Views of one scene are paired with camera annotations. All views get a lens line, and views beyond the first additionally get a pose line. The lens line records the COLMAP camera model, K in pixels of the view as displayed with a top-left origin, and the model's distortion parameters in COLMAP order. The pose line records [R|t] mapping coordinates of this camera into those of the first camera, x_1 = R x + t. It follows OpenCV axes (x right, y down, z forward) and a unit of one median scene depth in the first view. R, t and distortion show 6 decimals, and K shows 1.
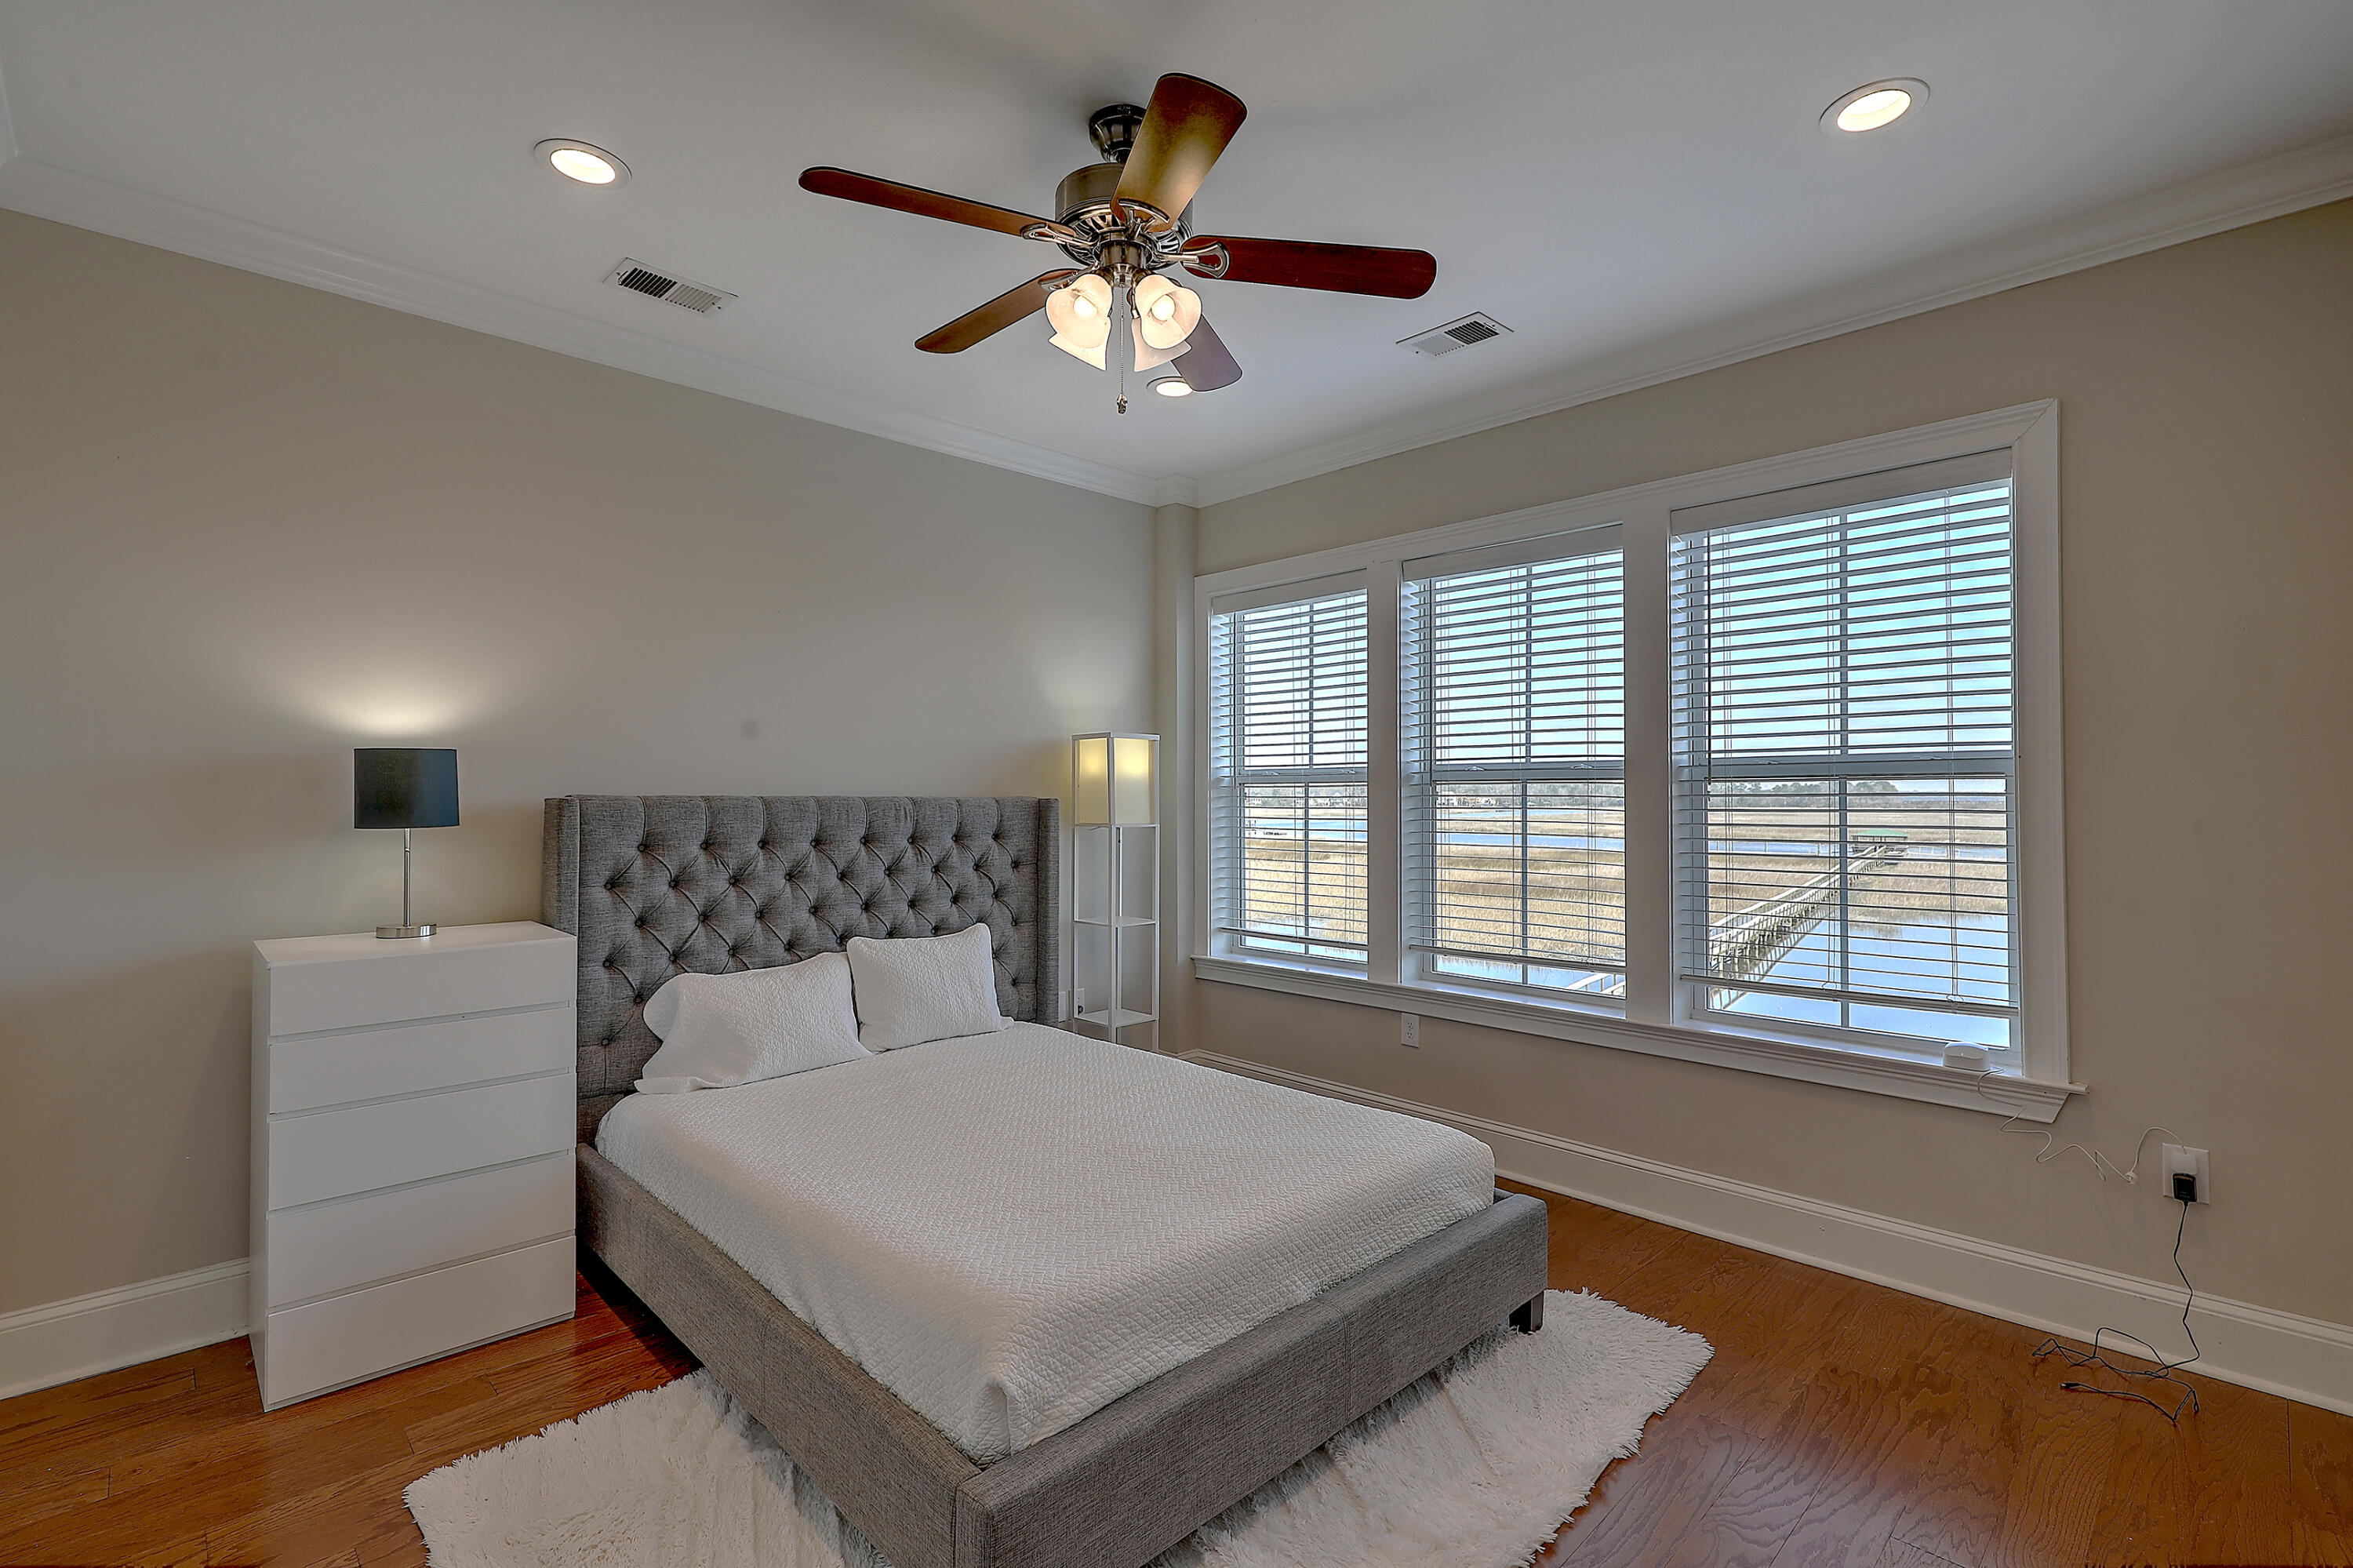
lens RADIAL K [[1078.2, 0, 1191.6], [0, 1078.2, 783.5], [0, 0, 1]] dist [0.001637, -0.000369]
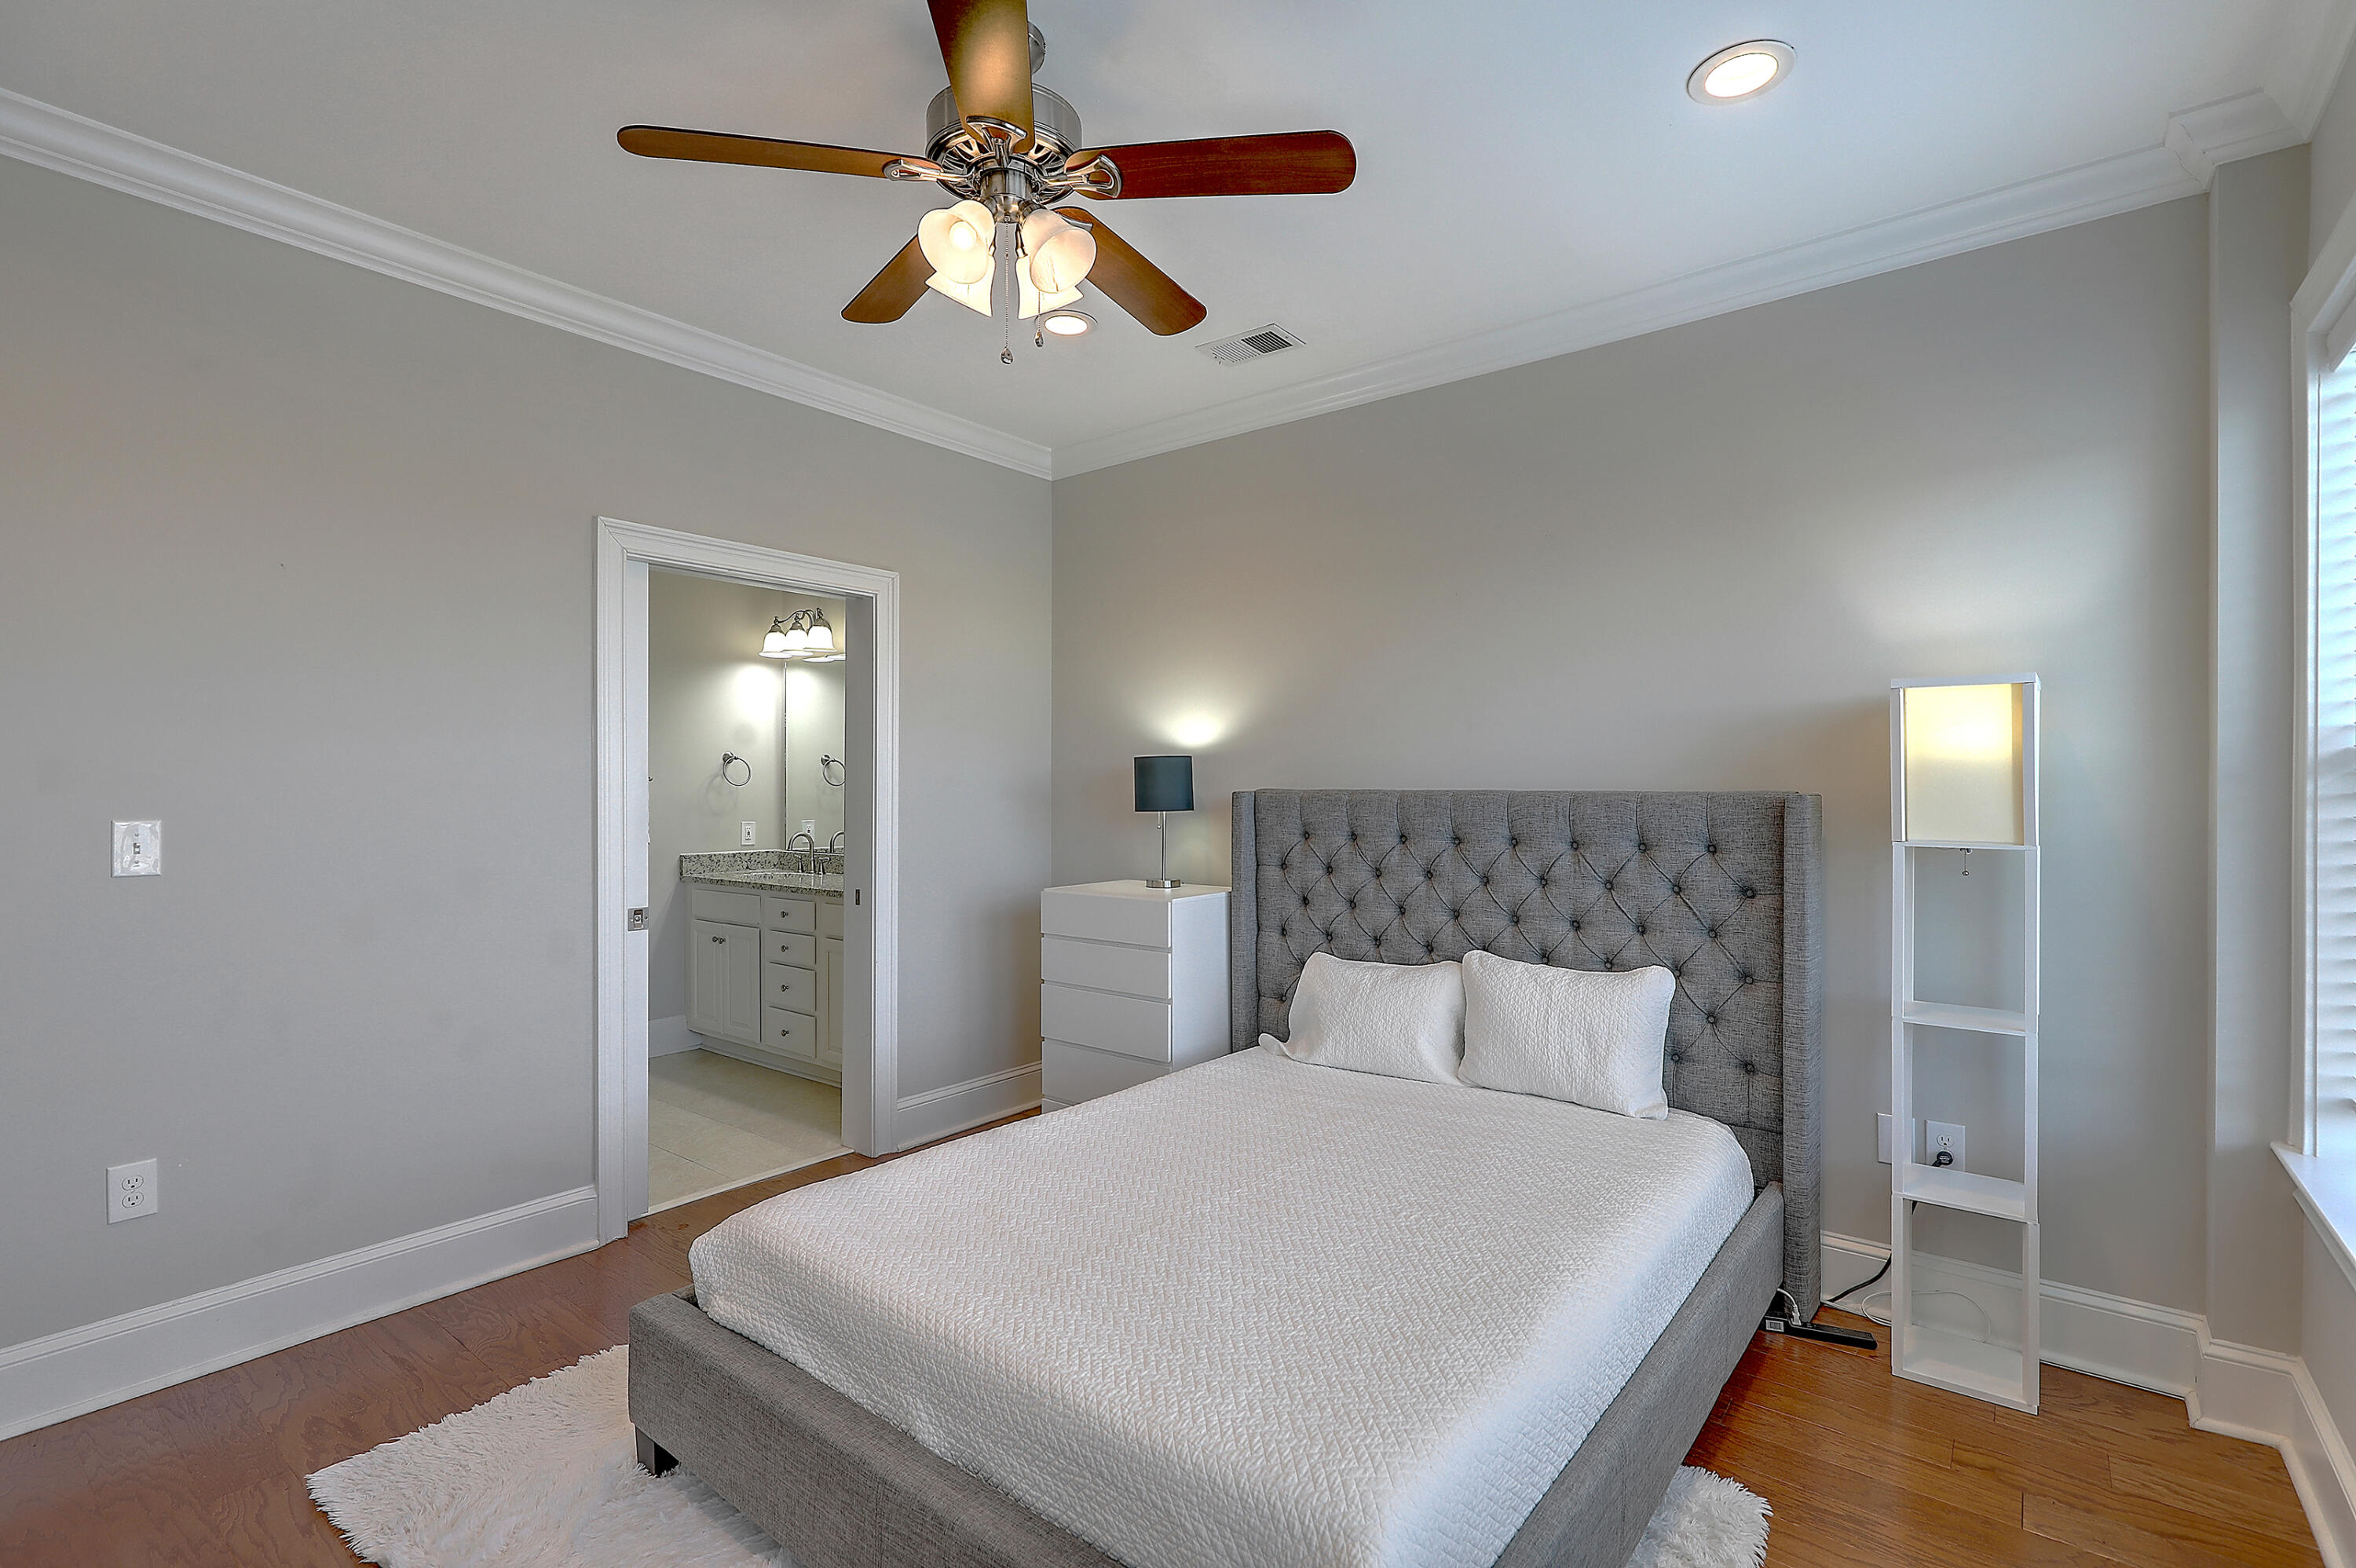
lens RADIAL K [[1079.4, 0, 1187.2], [0, 1079.4, 778.6], [0, 0, 1]] dist [0.001637, -0.000369]
pose [[0.112127, -0.013577, -0.993601, 0.519894], [0.006711, 0.999894, -0.012906, 0.011960], [0.993671, -0.005221, 0.112206, 0.642986]]
